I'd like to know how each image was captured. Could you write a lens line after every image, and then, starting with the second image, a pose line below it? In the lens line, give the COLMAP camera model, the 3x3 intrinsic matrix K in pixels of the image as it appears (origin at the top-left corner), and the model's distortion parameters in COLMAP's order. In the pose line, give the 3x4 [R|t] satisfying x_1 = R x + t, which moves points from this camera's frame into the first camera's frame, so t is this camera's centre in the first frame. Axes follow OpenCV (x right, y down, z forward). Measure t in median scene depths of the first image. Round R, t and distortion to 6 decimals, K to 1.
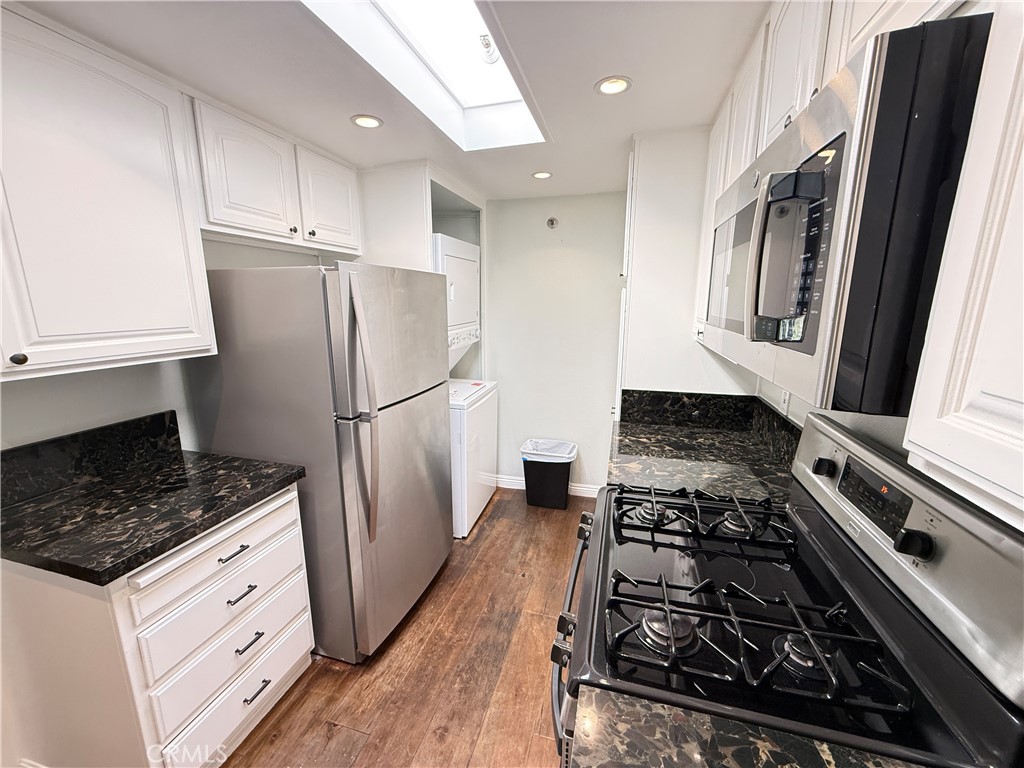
lens RADIAL K [[409.5, 0, 508.7], [0, 409.5, 386.8], [0, 0, 1]] dist [0.001627, 0.000322]
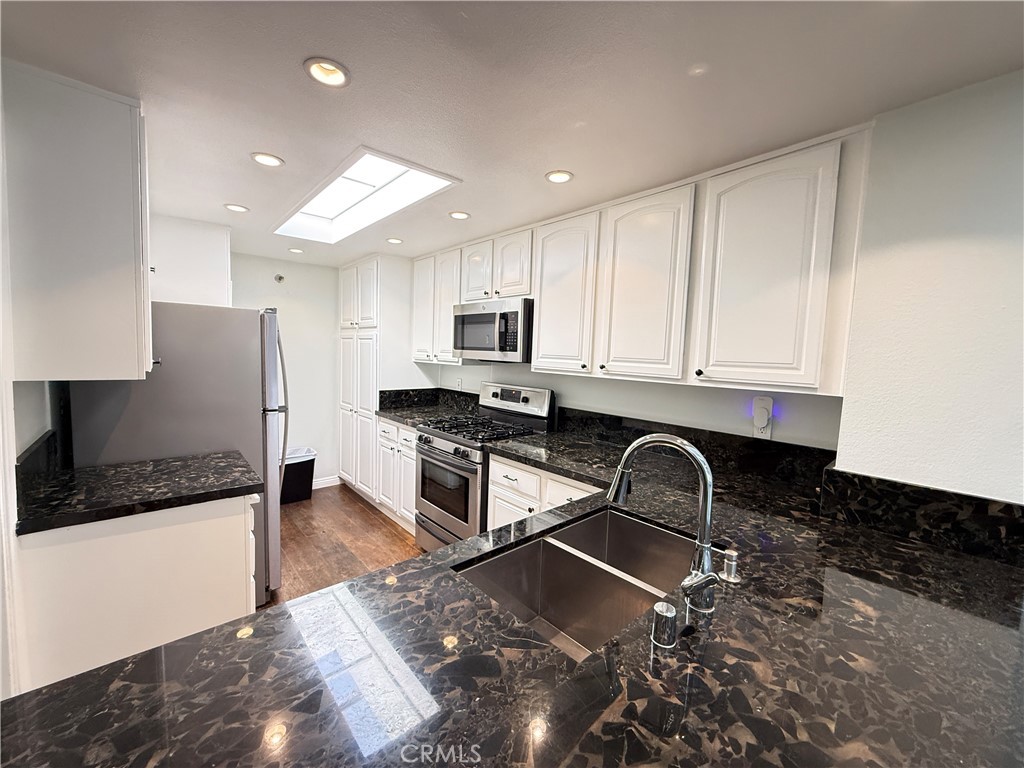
lens RADIAL K [[409.5, 0, 513.6], [0, 409.5, 382.9], [0, 0, 1]] dist [0.001627, 0.000322]
pose [[0.536114, -0.048768, 0.842736, -0.909962], [0.144338, 0.988923, -0.034594, 0.121487], [-0.831714, 0.140186, 0.537215, -0.411903]]
